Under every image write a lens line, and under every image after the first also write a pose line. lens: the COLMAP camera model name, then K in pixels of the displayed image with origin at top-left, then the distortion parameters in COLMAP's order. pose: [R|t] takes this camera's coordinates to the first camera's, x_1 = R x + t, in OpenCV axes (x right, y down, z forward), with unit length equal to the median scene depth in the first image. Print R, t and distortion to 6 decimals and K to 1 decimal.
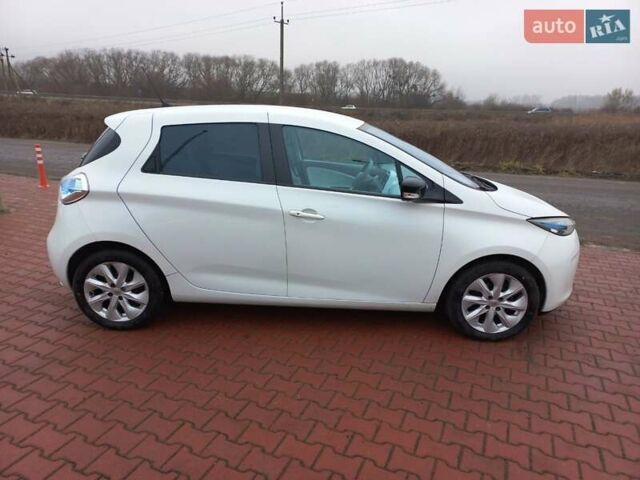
lens RADIAL K [[451.7, 0, 319.3], [0, 451.7, 239.5], [0, 0, 1]] dist [0.034902, -0.004452]
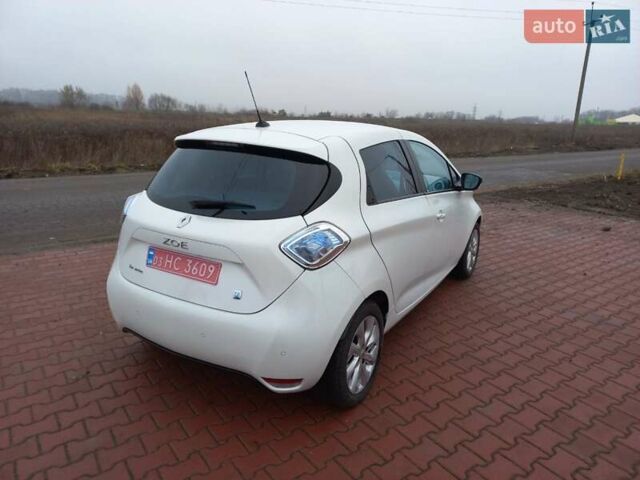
lens RADIAL K [[449.2, 0, 320.0], [0, 449.2, 240.0], [0, 0, 1]] dist [0.038084, -0.002484]
pose [[0.501328, -0.236665, 0.832262, -1.135205], [0.226398, 0.964236, 0.137819, -0.218334], [-0.835113, 0.119330, 0.536979, 0.613710]]
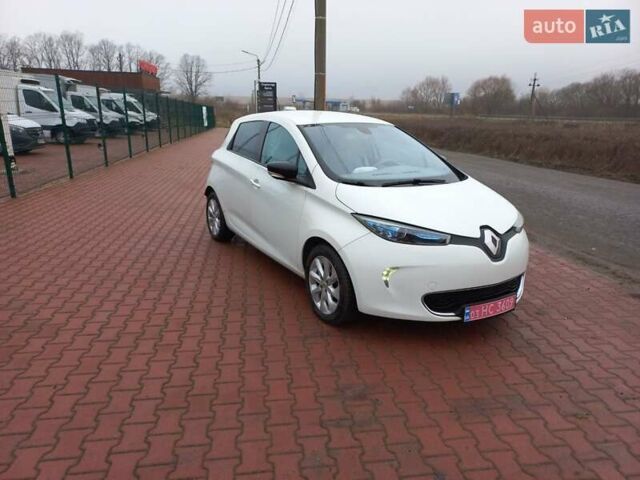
lens RADIAL K [[451.7, 0, 319.3], [0, 451.7, 239.5], [0, 0, 1]] dist [0.034902, -0.004452]
pose [[0.532903, 0.211454, -0.819330, 1.250219], [-0.249714, 0.964449, 0.086489, -0.056021], [0.808491, 0.158508, 0.566760, 0.362825]]
